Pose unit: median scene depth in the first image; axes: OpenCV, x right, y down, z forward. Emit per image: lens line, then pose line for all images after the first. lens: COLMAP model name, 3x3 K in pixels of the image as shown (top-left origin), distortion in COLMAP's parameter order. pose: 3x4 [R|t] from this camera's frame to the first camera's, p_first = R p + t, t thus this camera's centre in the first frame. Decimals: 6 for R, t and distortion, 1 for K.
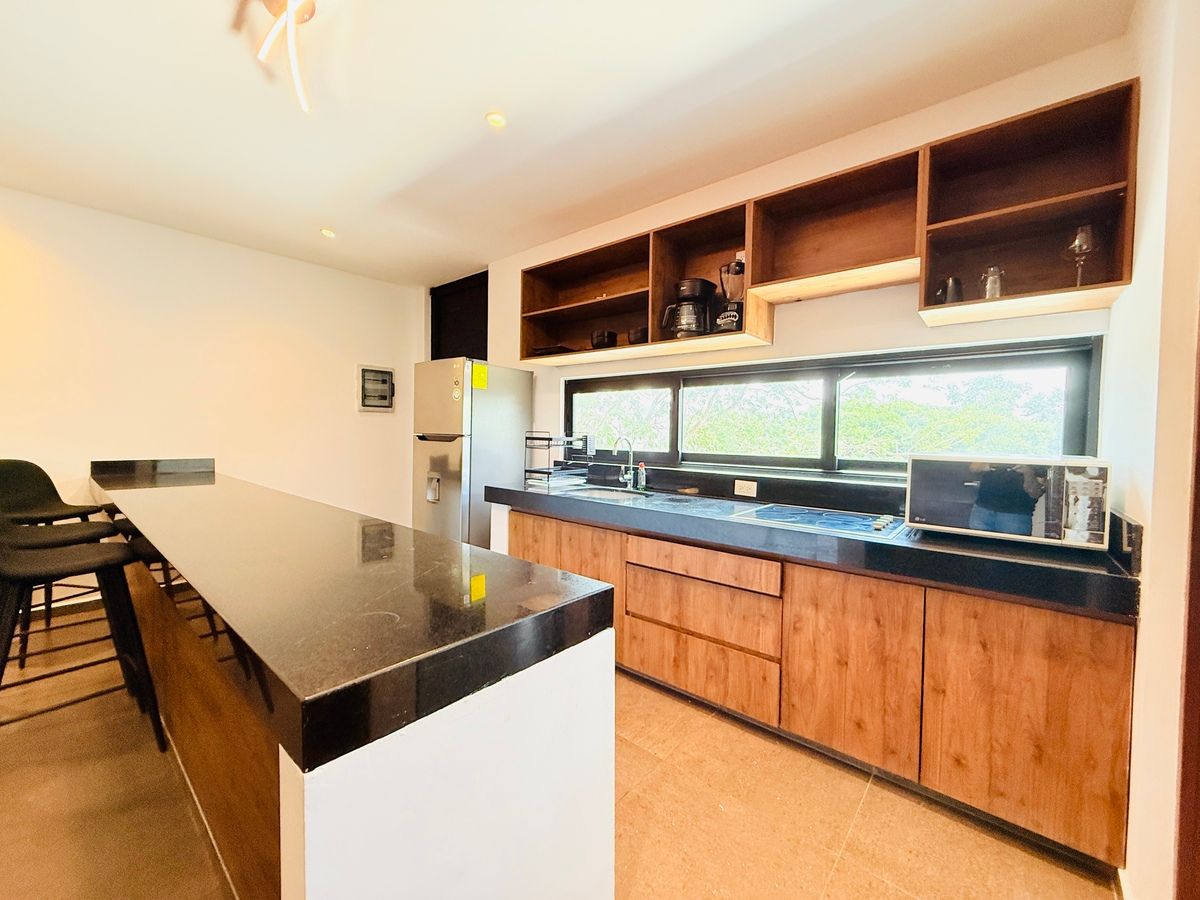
lens RADIAL K [[478.3, 0, 596.1], [0, 478.3, 447.4], [0, 0, 1]] dist [0.000154, 0.000214]
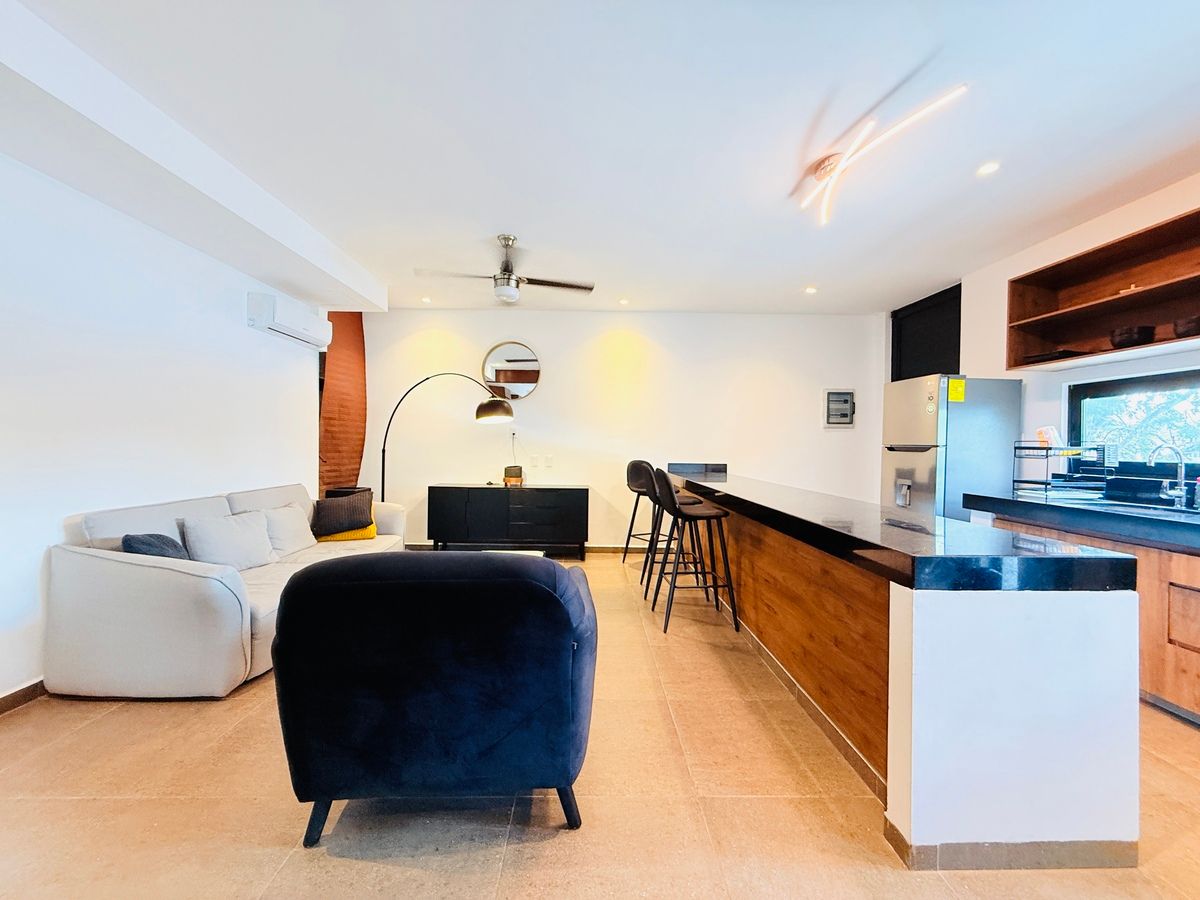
lens RADIAL K [[478.3, 0, 595.7], [0, 478.3, 449.2], [0, 0, 1]] dist [0.000154, 0.000214]
pose [[0.671497, -0.002002, -0.741004, 0.005646], [-0.024305, 0.999399, -0.024726, 0.029416], [0.740608, 0.034613, 0.671045, -0.316465]]
